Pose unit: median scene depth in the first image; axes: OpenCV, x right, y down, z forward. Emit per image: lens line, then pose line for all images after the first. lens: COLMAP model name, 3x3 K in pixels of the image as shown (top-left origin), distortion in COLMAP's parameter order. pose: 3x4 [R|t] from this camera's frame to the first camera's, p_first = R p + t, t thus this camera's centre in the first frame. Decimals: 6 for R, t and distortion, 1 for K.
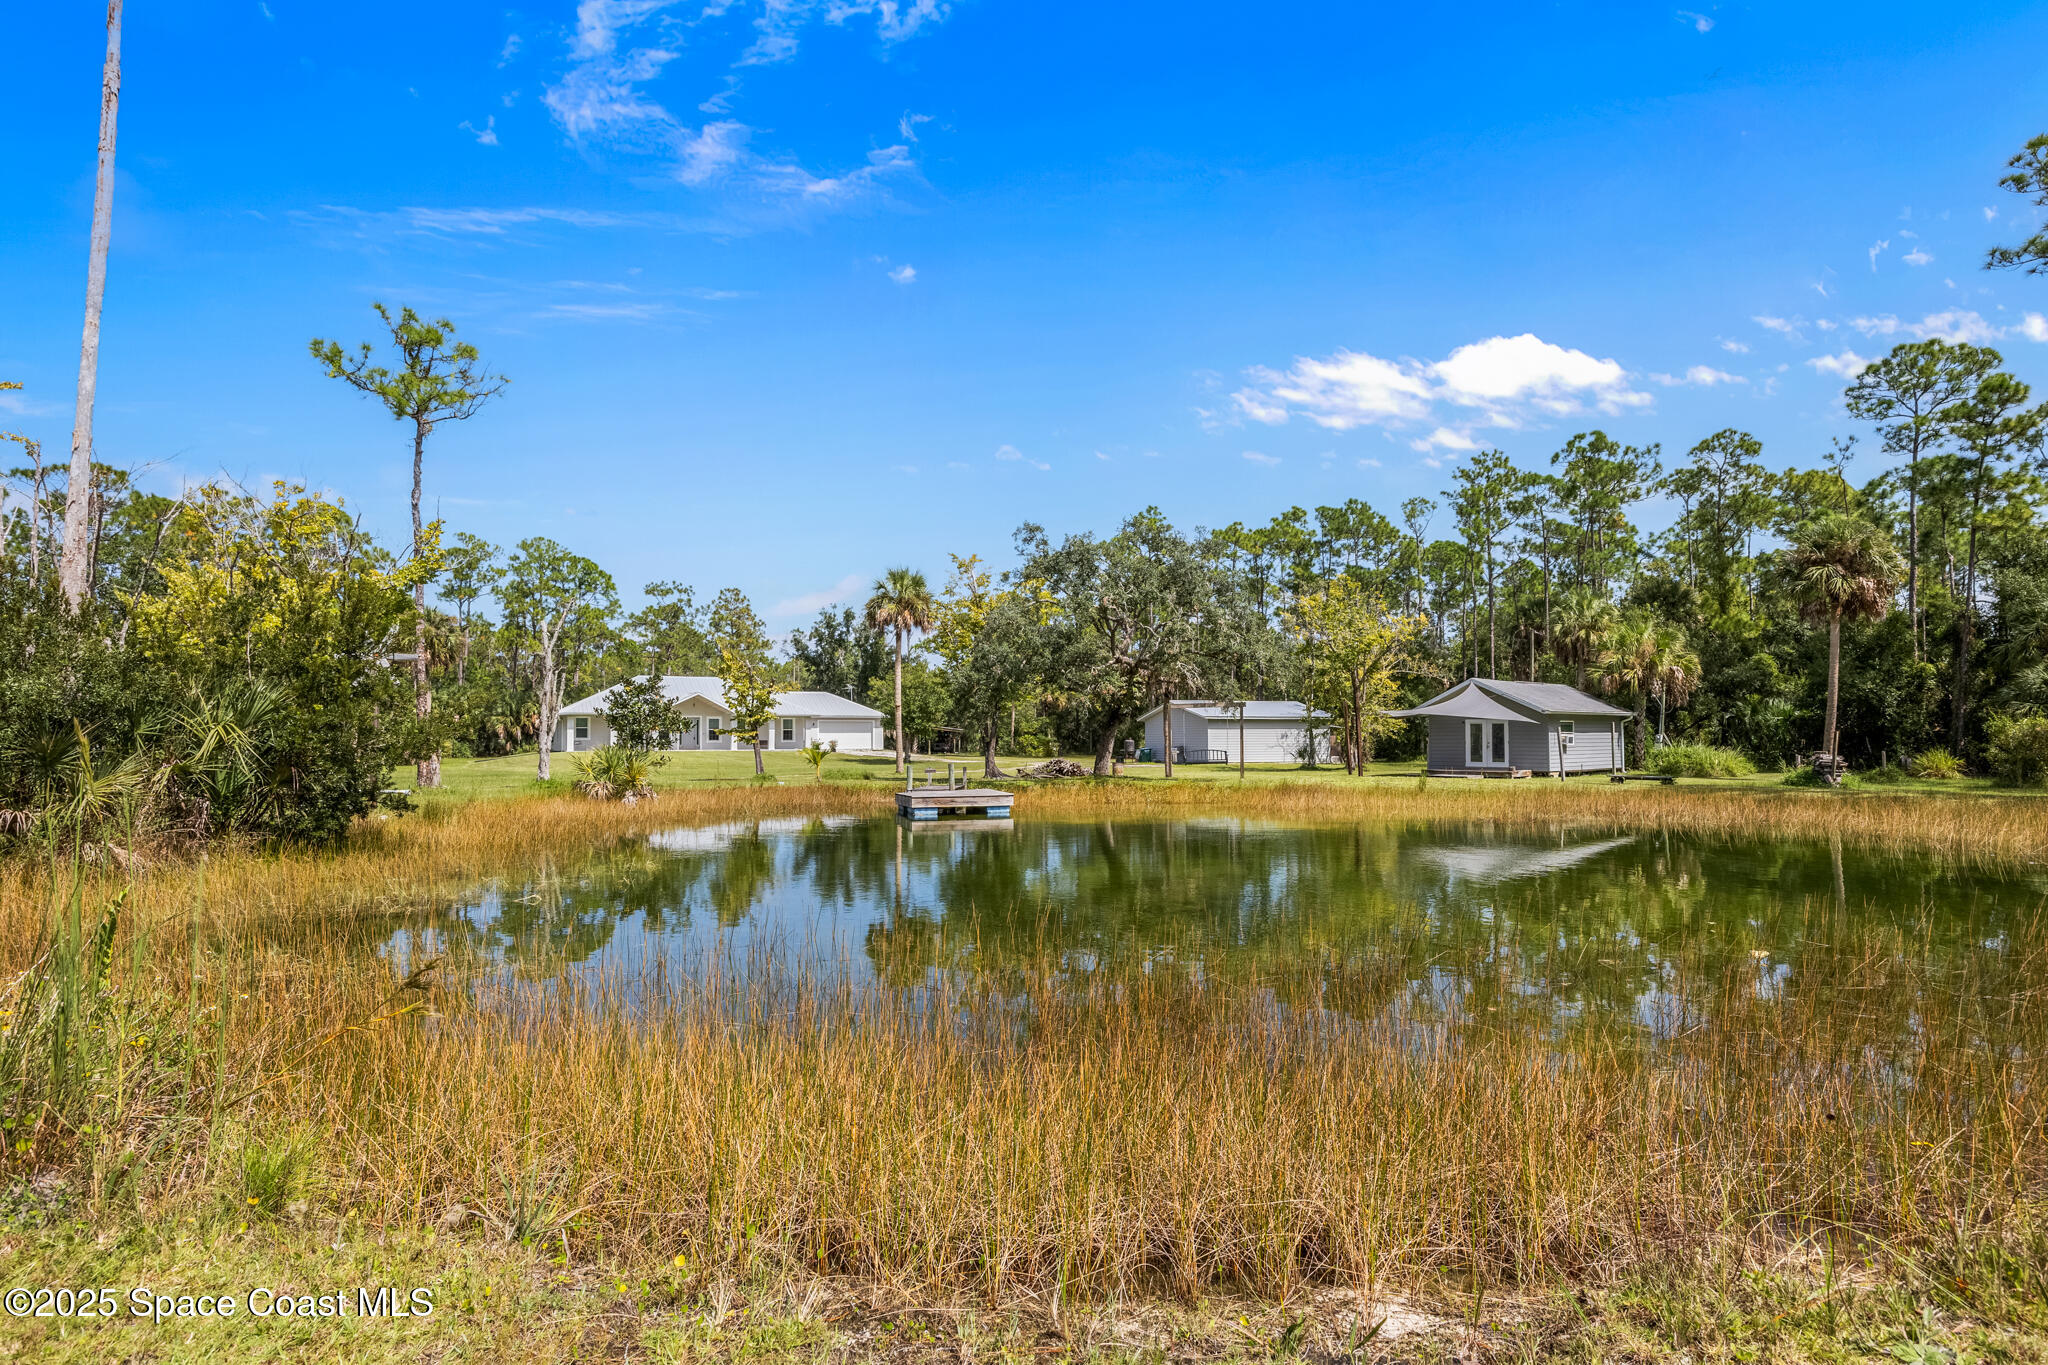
lens RADIAL K [[1049.7, 0, 1016.5], [0, 1049.7, 713.9], [0, 0, 1]] dist [-0.000509, -0.002397]
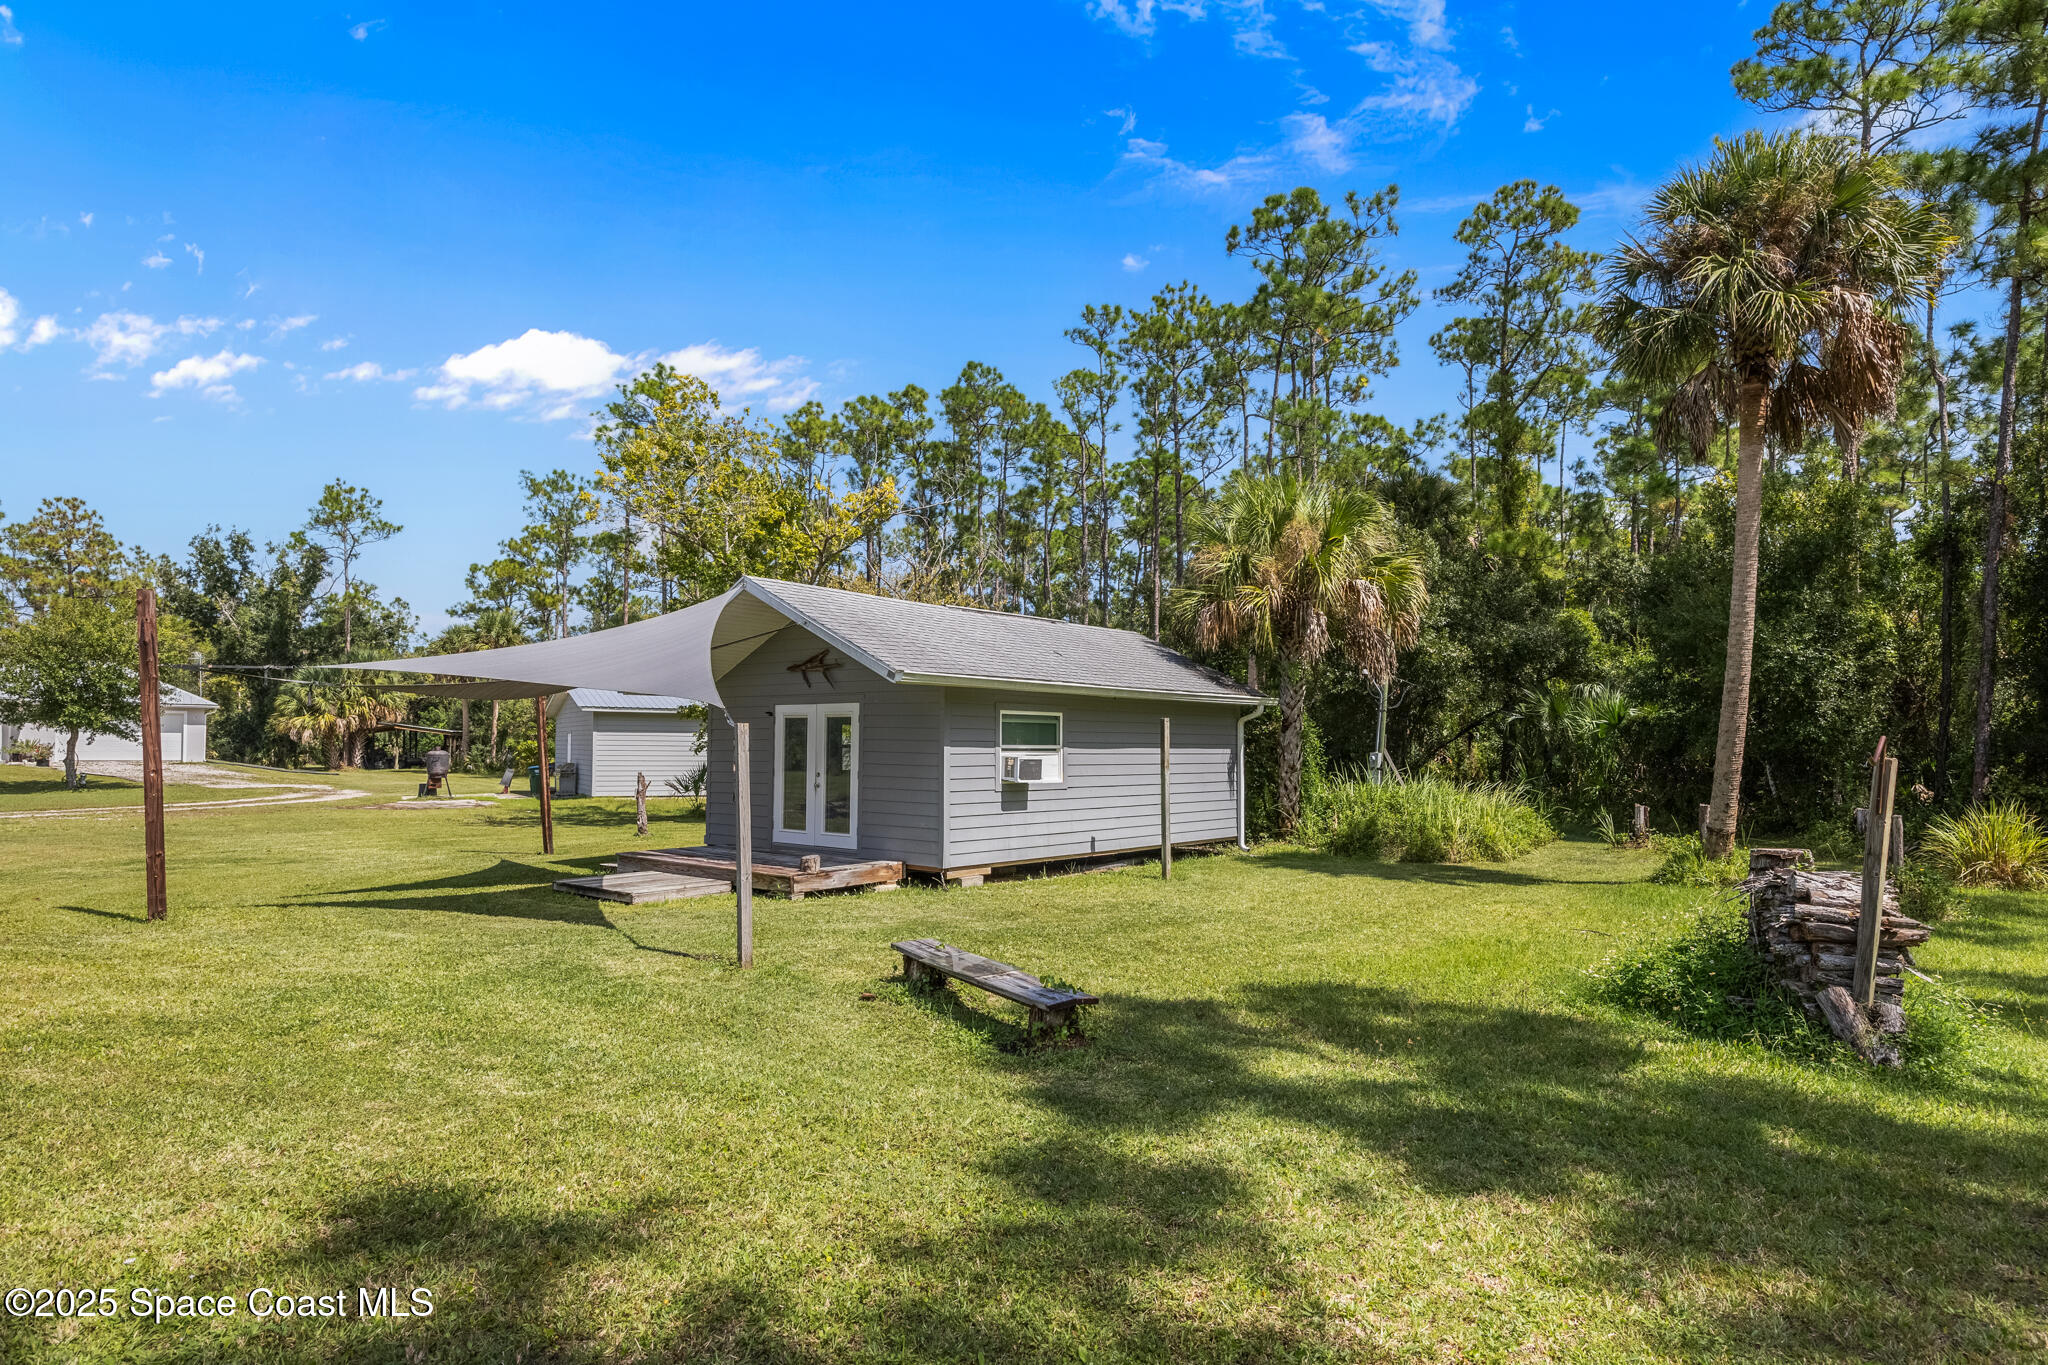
lens RADIAL K [[1151.3, 0, 1005.5], [0, 1151.3, 722.2], [0, 0, 1]] dist [0.000921, 0.000245]
pose [[0.988136, 0.014465, 0.152898, 0.379851], [-0.015001, 0.999885, 0.002352, 0.007306], [-0.152846, -0.004618, 0.988239, 0.523872]]
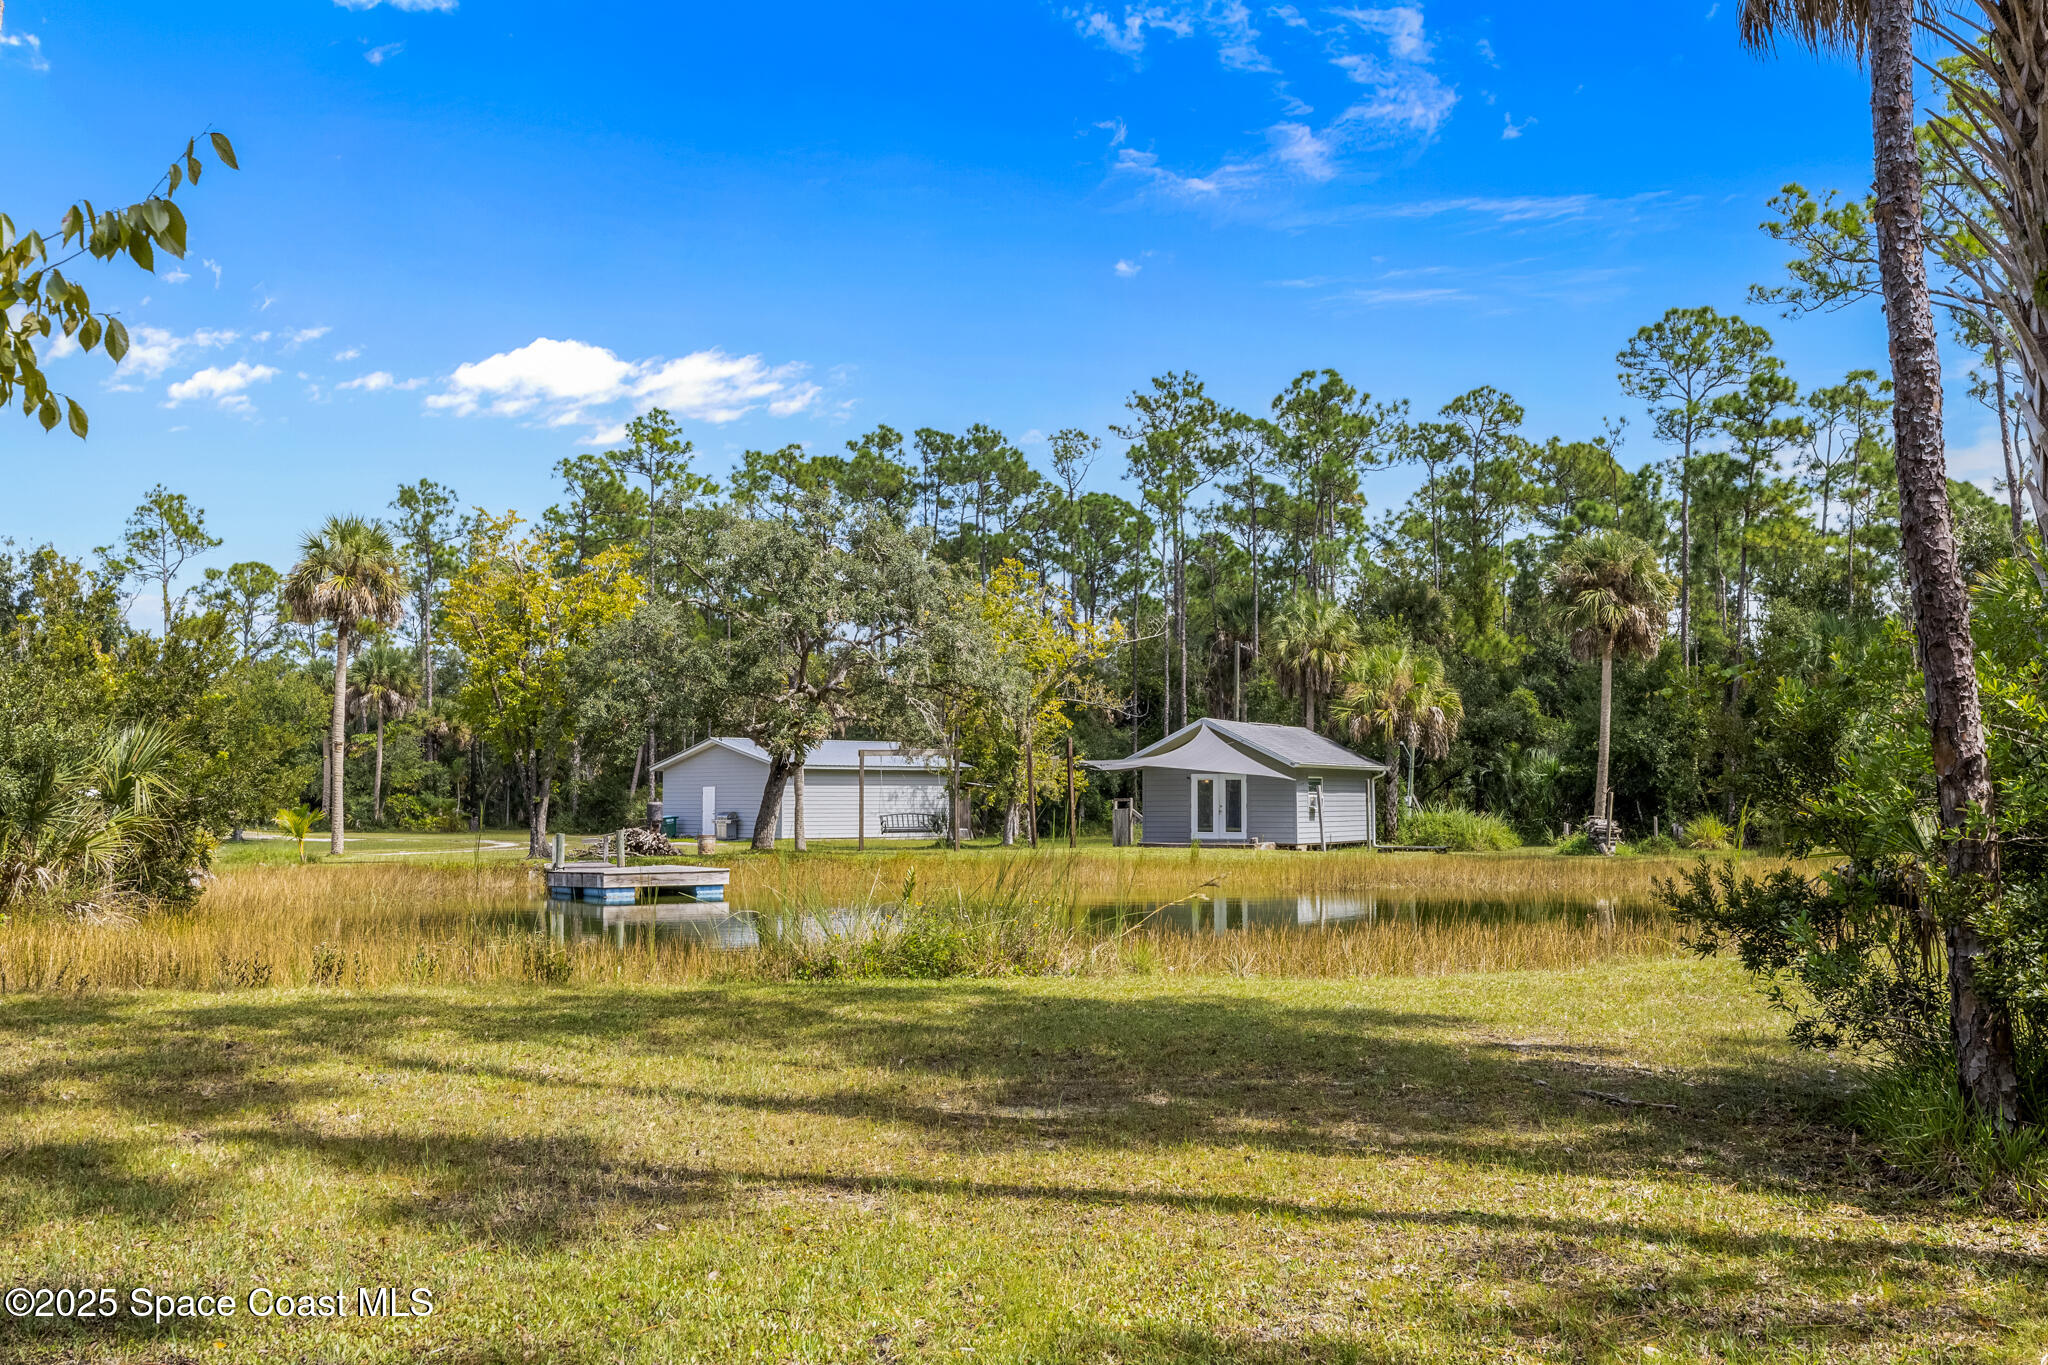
lens RADIAL K [[2019.2, 0, 1031.9], [0, 2019.2, 691.1], [0, 0, 1]] dist [0.009880, 0.000000]
pose [[0.923779, 0.024093, 0.382168, -0.182694], [-0.011891, 0.999342, -0.034260, -0.002512], [-0.382742, 0.027104, 0.923458, -0.219560]]
